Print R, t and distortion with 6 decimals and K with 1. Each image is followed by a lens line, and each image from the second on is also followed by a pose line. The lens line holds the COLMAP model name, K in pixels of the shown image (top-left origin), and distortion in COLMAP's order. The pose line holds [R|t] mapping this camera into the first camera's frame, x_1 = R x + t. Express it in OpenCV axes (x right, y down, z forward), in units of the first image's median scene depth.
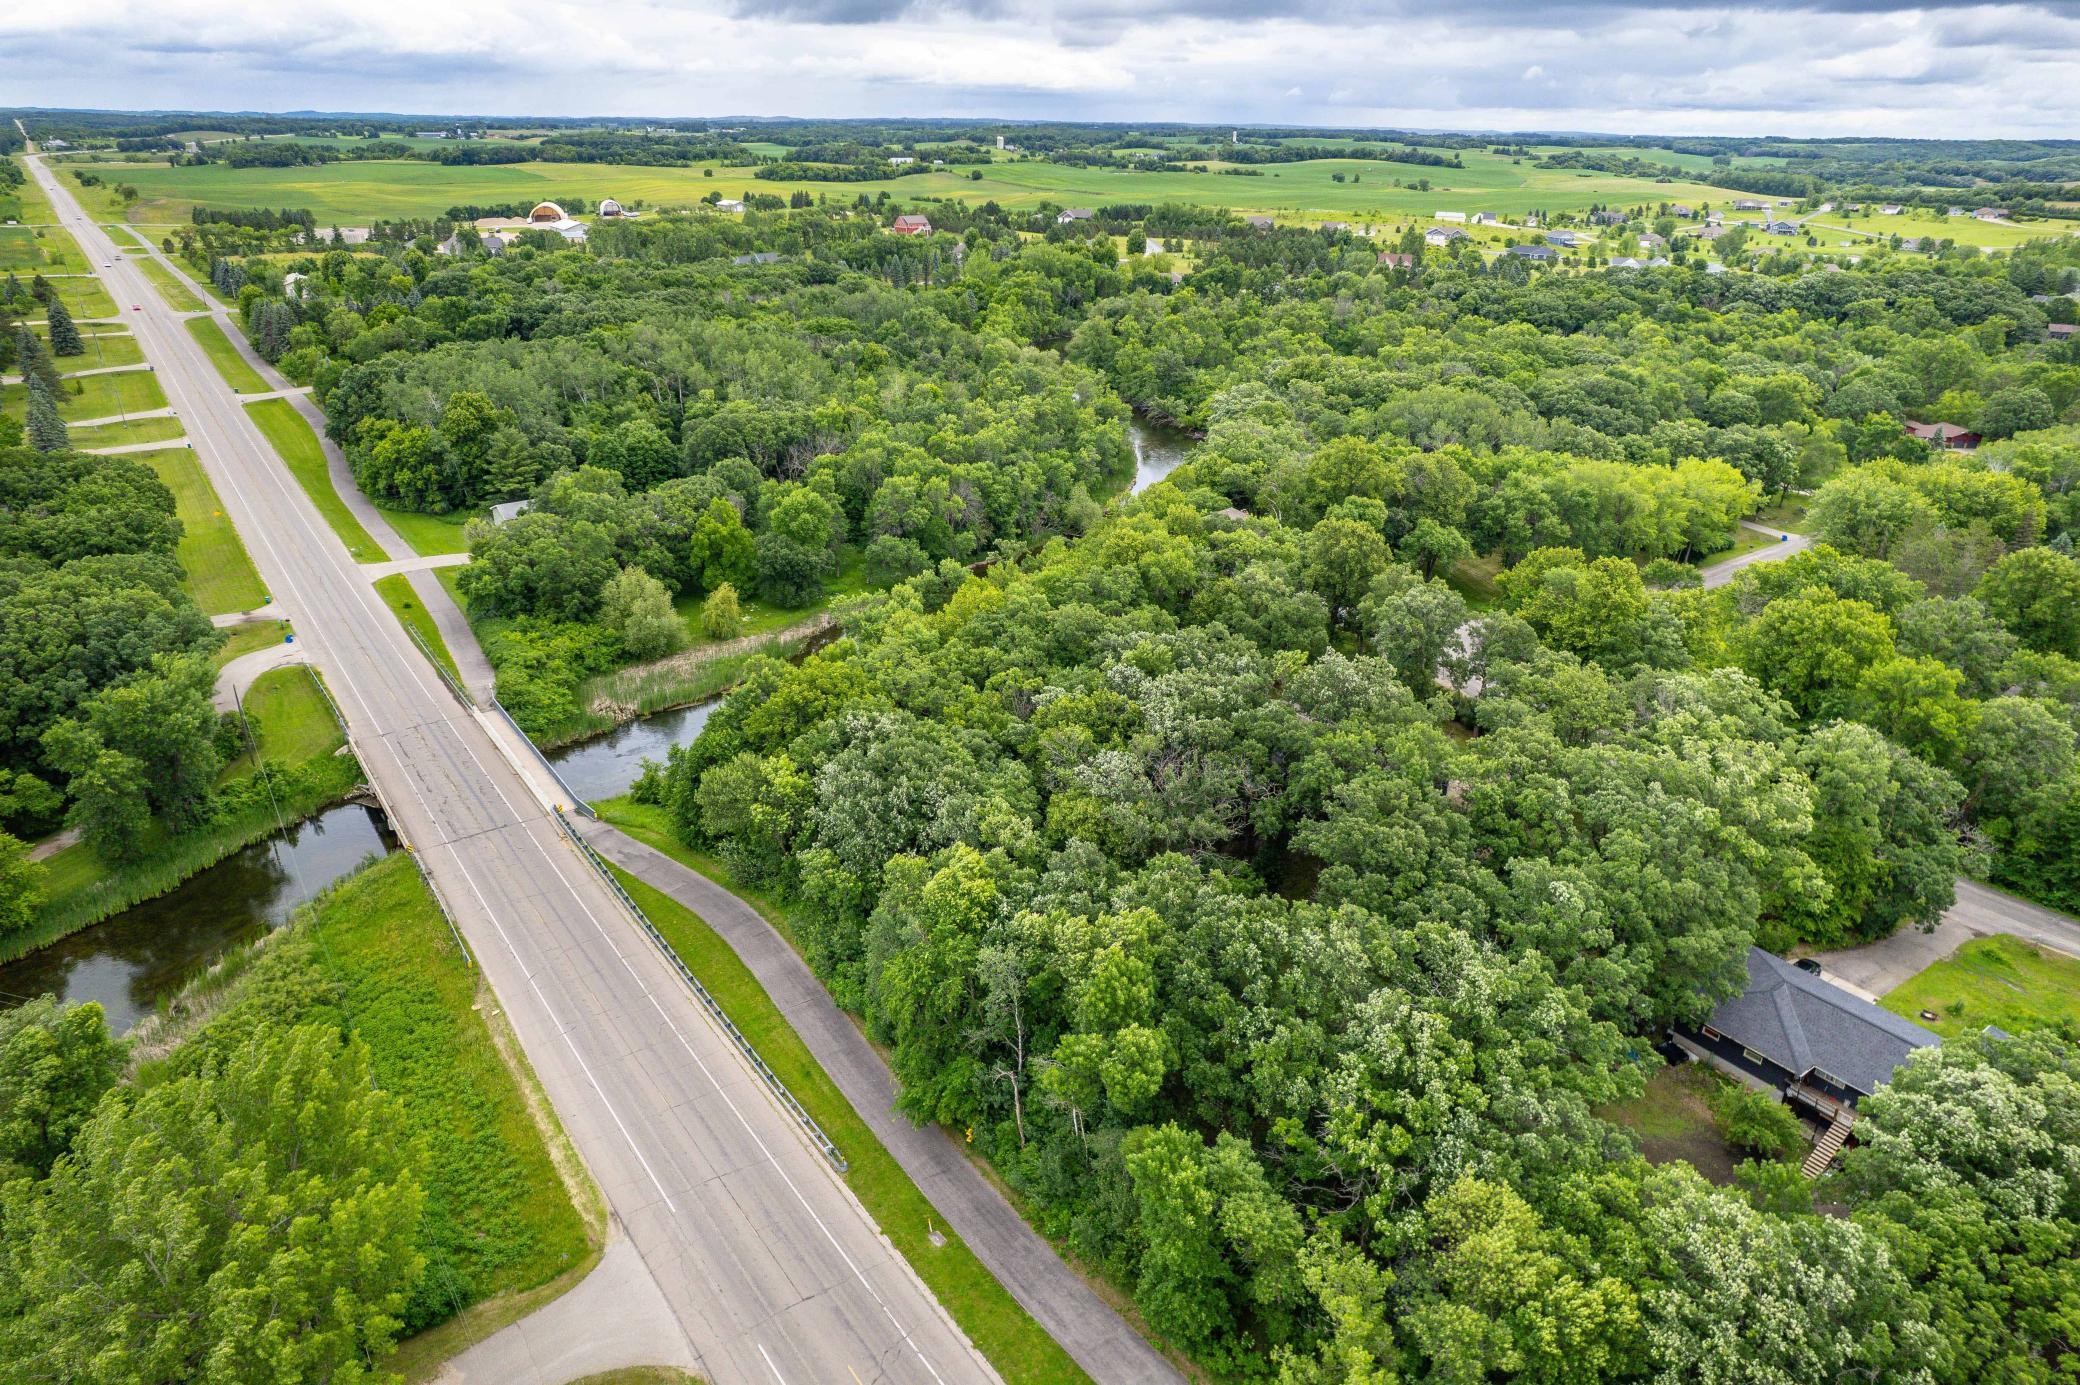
lens RADIAL K [[1337.9, 0, 1061.2], [0, 1337.9, 712.5], [0, 0, 1]] dist [-0.077100, 0.071485]
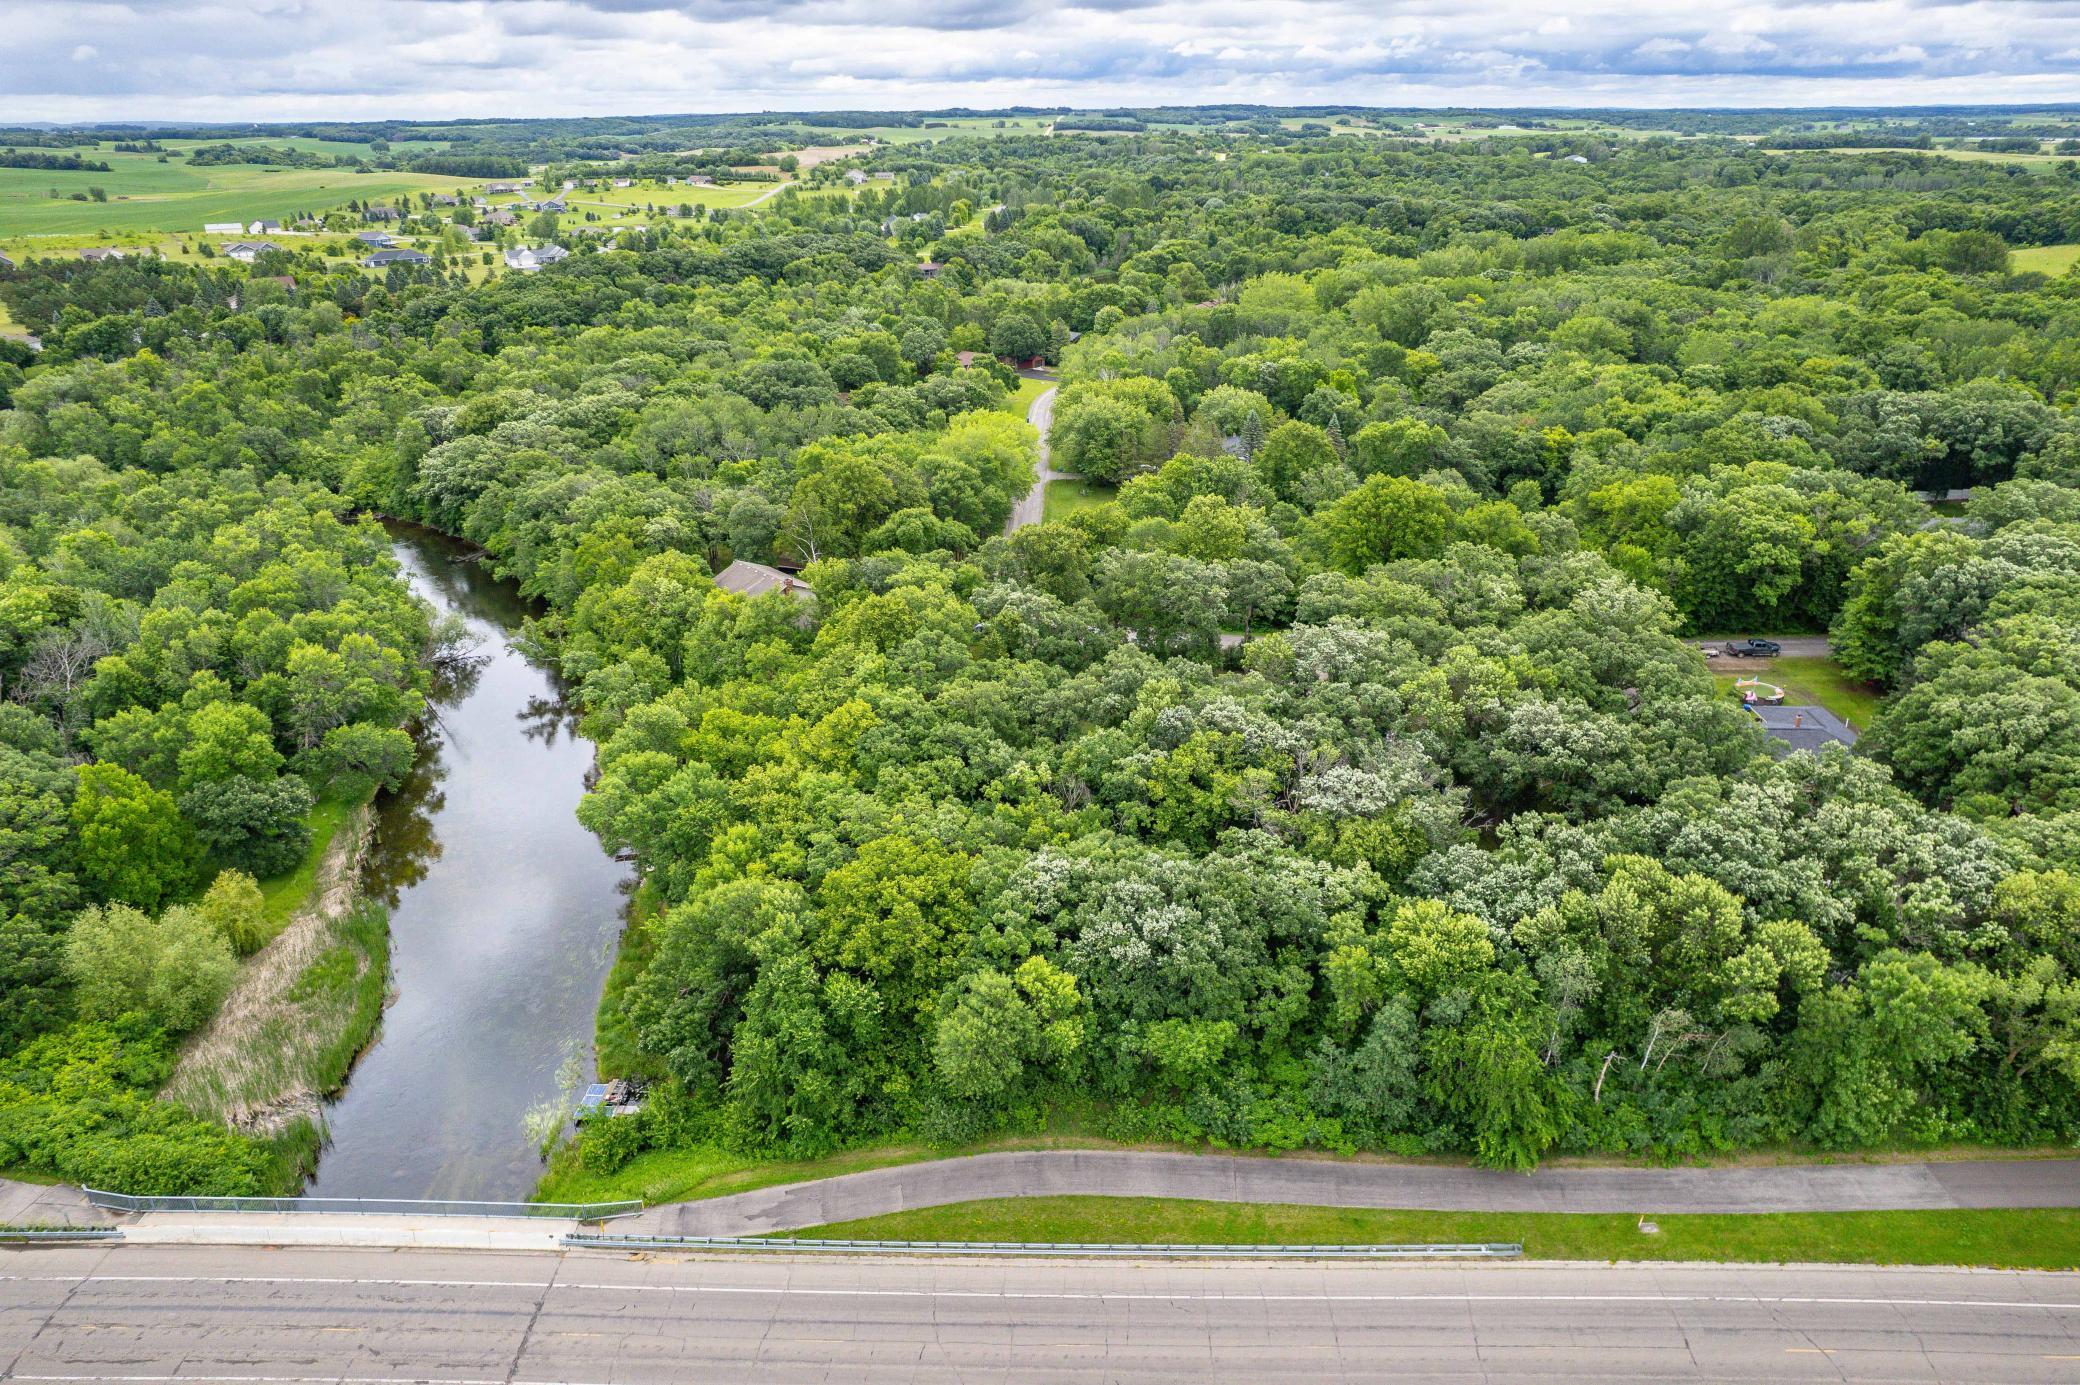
lens RADIAL K [[1337.9, 0, 1042.2], [0, 1337.9, 711.0], [0, 0, 1]] dist [-0.077100, 0.071485]
pose [[0.611329, -0.345169, 0.712134, -0.091327], [0.338239, 0.927497, 0.159194, -0.028375], [-0.715451, 0.143552, 0.683756, 0.053801]]
